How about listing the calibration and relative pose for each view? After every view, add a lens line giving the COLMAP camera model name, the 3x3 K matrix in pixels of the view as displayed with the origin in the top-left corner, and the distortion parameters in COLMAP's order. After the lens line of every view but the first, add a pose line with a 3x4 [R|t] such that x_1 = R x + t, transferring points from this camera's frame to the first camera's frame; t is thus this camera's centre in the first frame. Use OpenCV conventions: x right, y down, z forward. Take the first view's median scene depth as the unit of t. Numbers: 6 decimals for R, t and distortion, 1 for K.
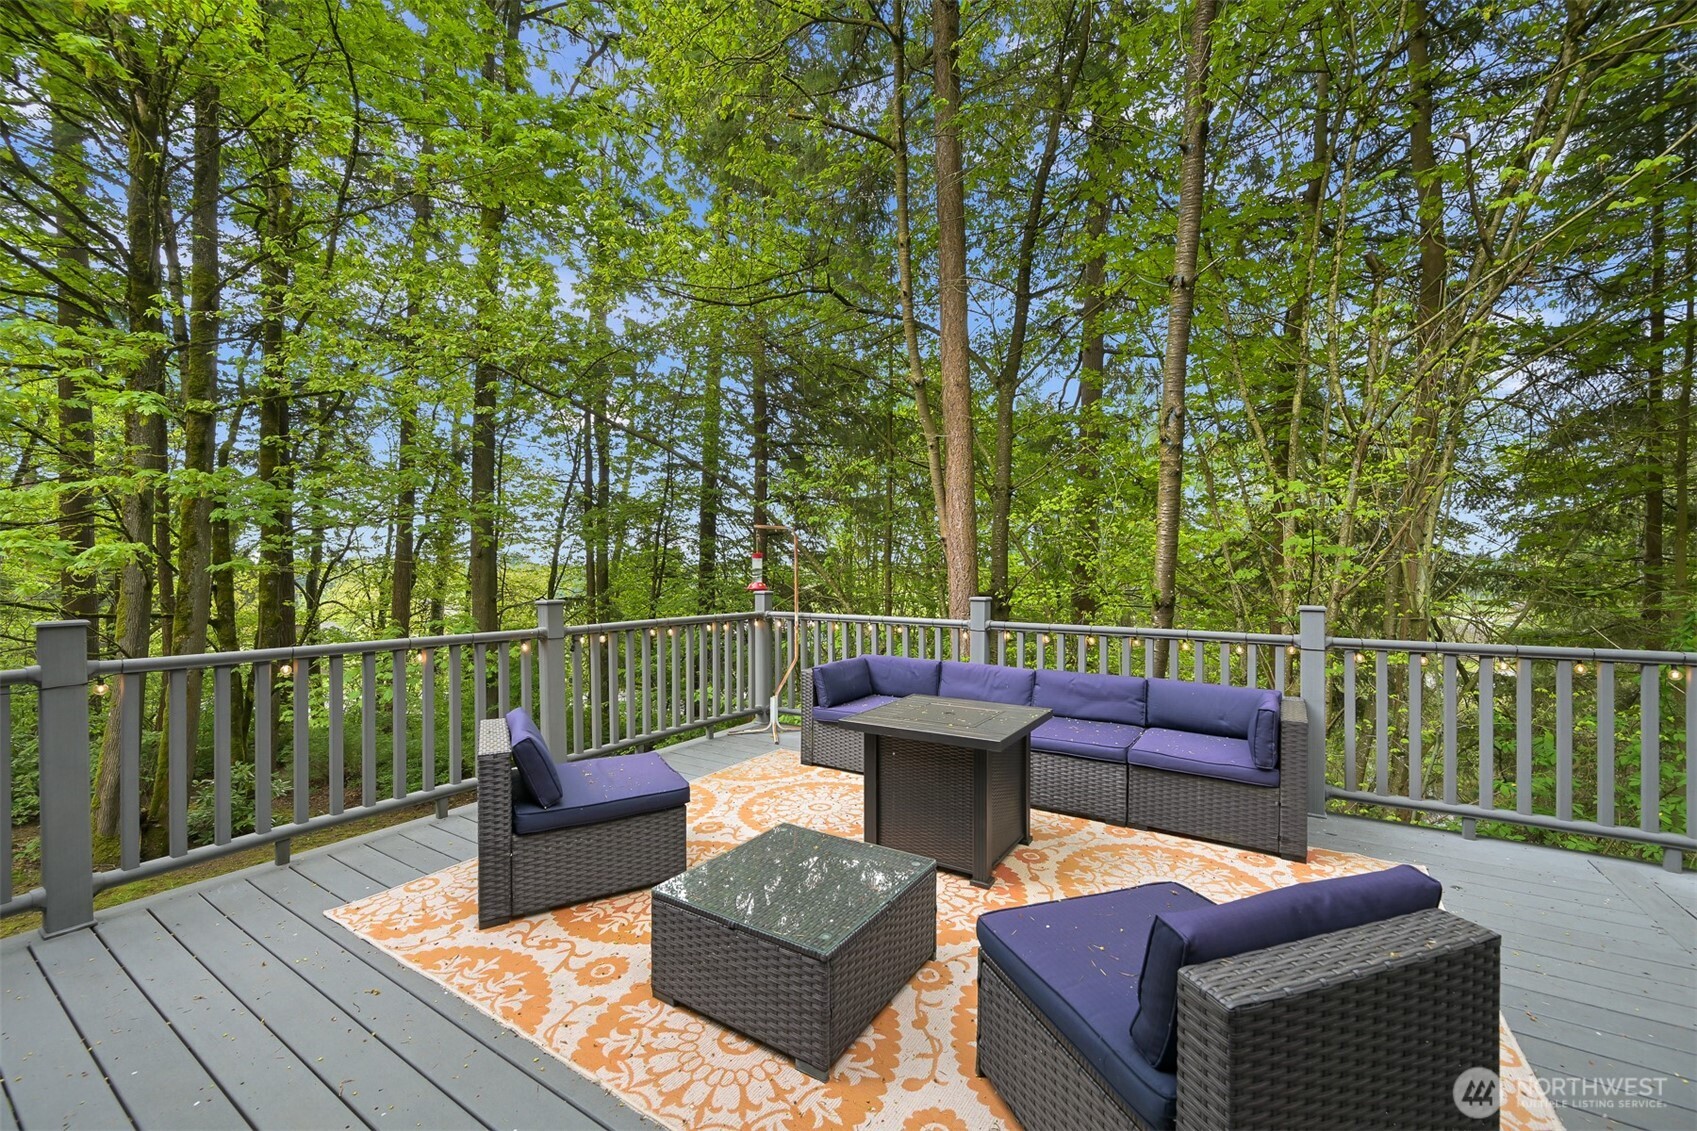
lens RADIAL K [[663.5, 0, 848.8], [0, 663.5, 574.4], [0, 0, 1]] dist [-0.001329, 0.000037]
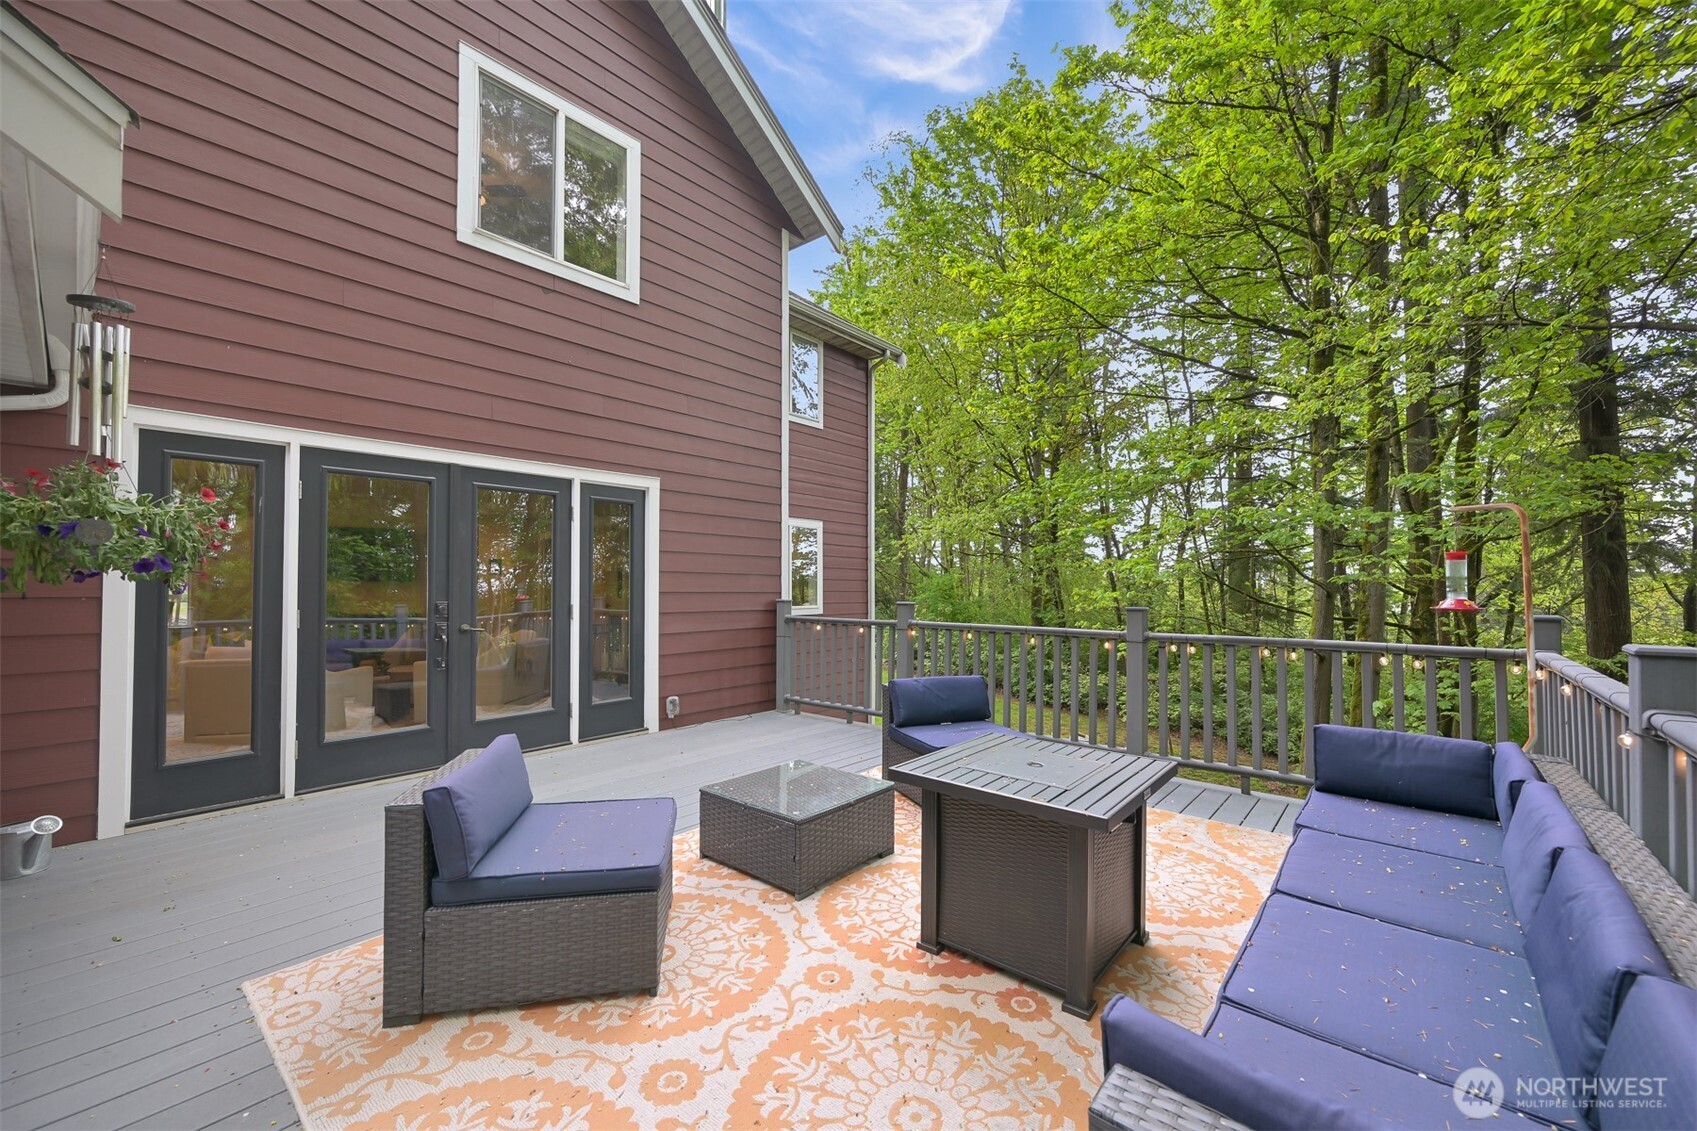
lens RADIAL K [[663.5, 0, 852.8], [0, 663.5, 571.0], [0, 0, 1]] dist [-0.001329, 0.000037]
pose [[-0.132171, -0.020286, -0.991019, 1.039231], [-0.001001, 0.999793, -0.020332, 0.002382], [0.991226, -0.001695, -0.132164, 0.987178]]
